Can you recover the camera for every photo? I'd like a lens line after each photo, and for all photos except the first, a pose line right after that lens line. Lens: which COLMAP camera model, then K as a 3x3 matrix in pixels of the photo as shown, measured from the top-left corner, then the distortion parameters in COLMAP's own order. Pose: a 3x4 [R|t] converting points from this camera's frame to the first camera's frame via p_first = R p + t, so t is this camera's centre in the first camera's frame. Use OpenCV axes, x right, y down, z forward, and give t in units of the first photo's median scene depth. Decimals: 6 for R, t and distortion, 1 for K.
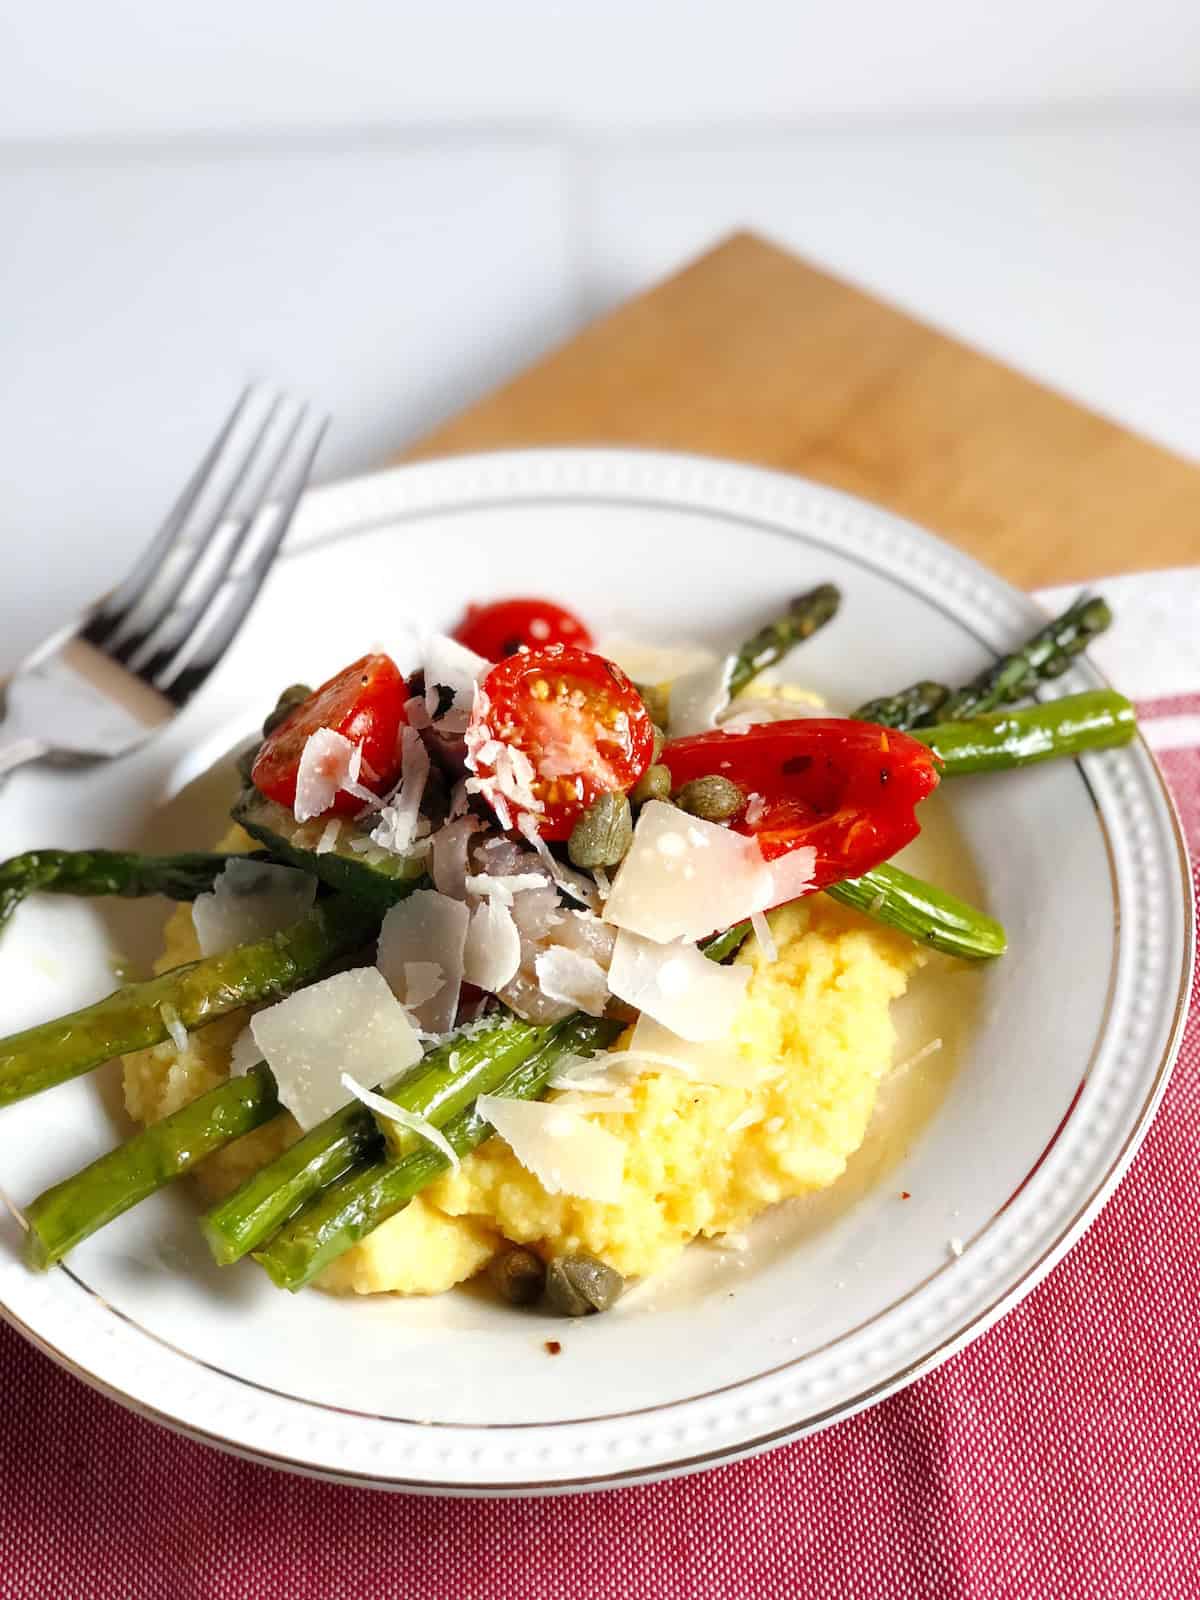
lens RADIAL K [[2666.2, 0, 600.0], [0, 2666.2, 800.0], [0, 0, 1]] dist [-0.437803, 3.329704]
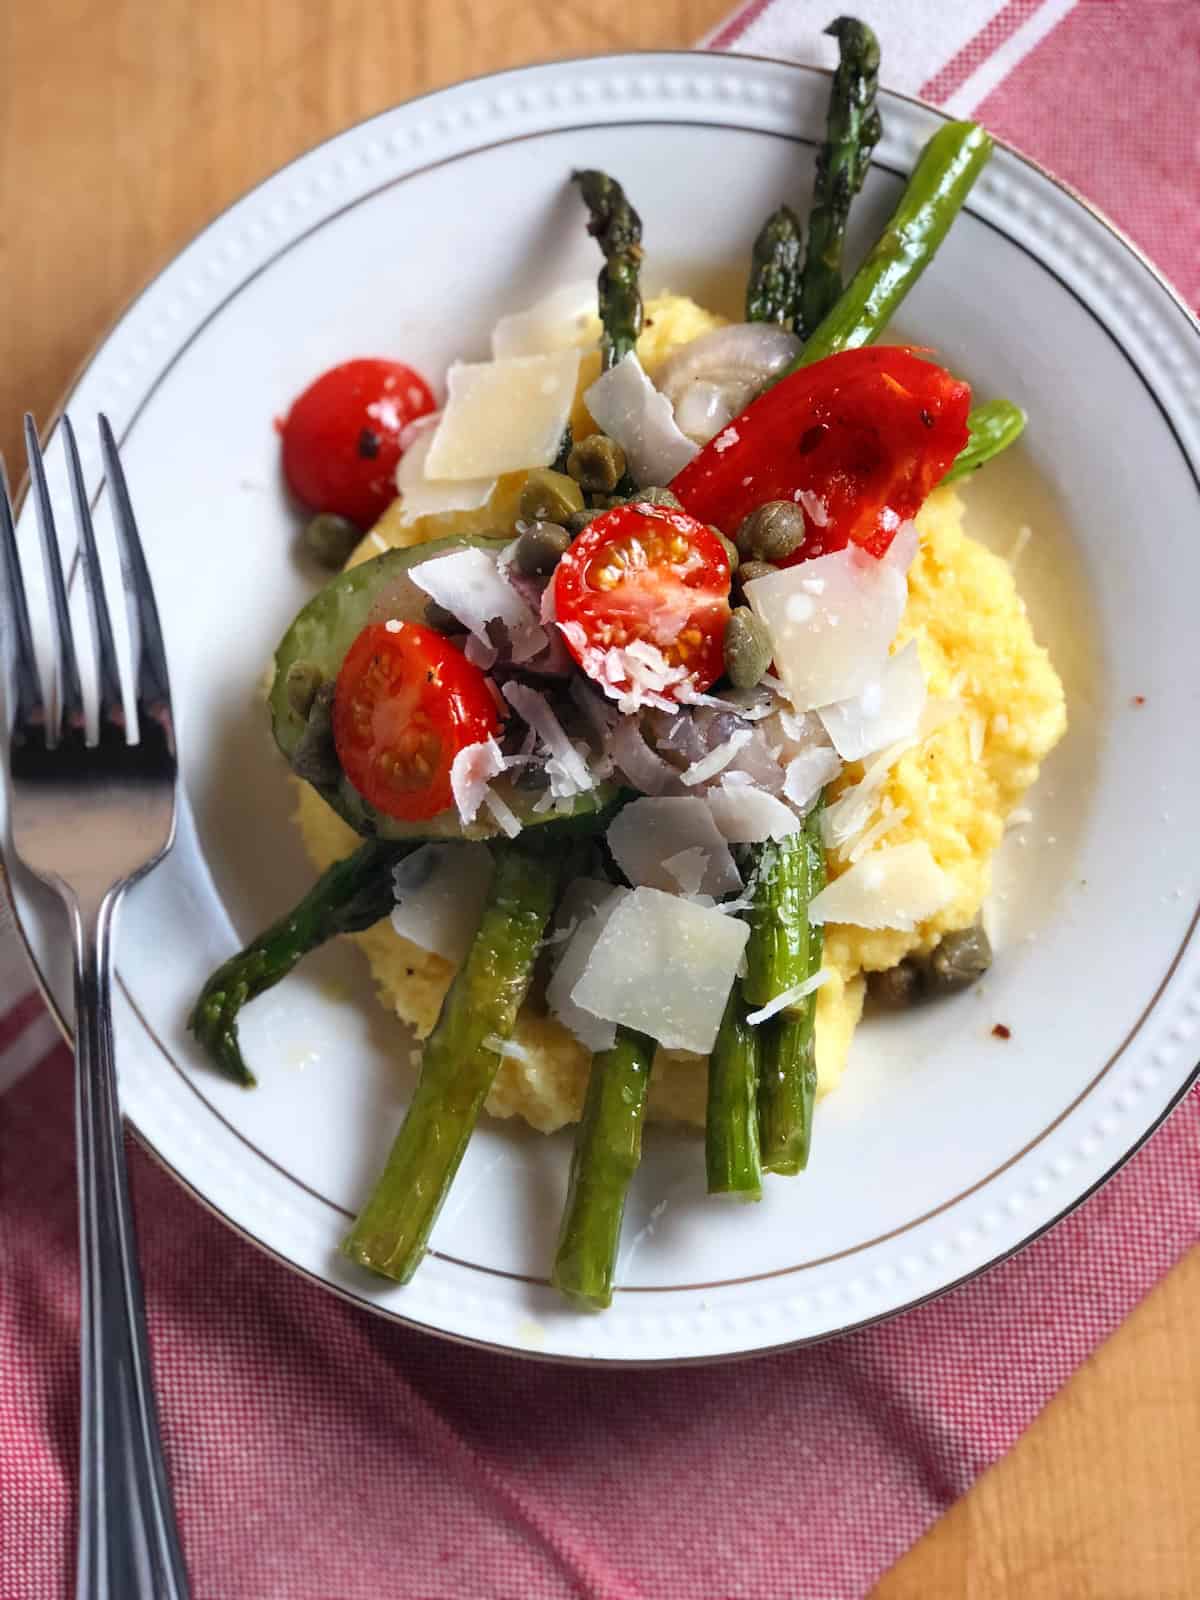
lens RADIAL K [[2666.2, 0, 600.0], [0, 2666.2, 800.0], [0, 0, 1]] dist [-0.437803, 3.329704]
pose [[0.734156, -0.674279, 0.079766, -0.154184], [0.535560, 0.647283, 0.542402, -0.510938], [-0.417361, -0.355488, 0.836324, 0.177379]]
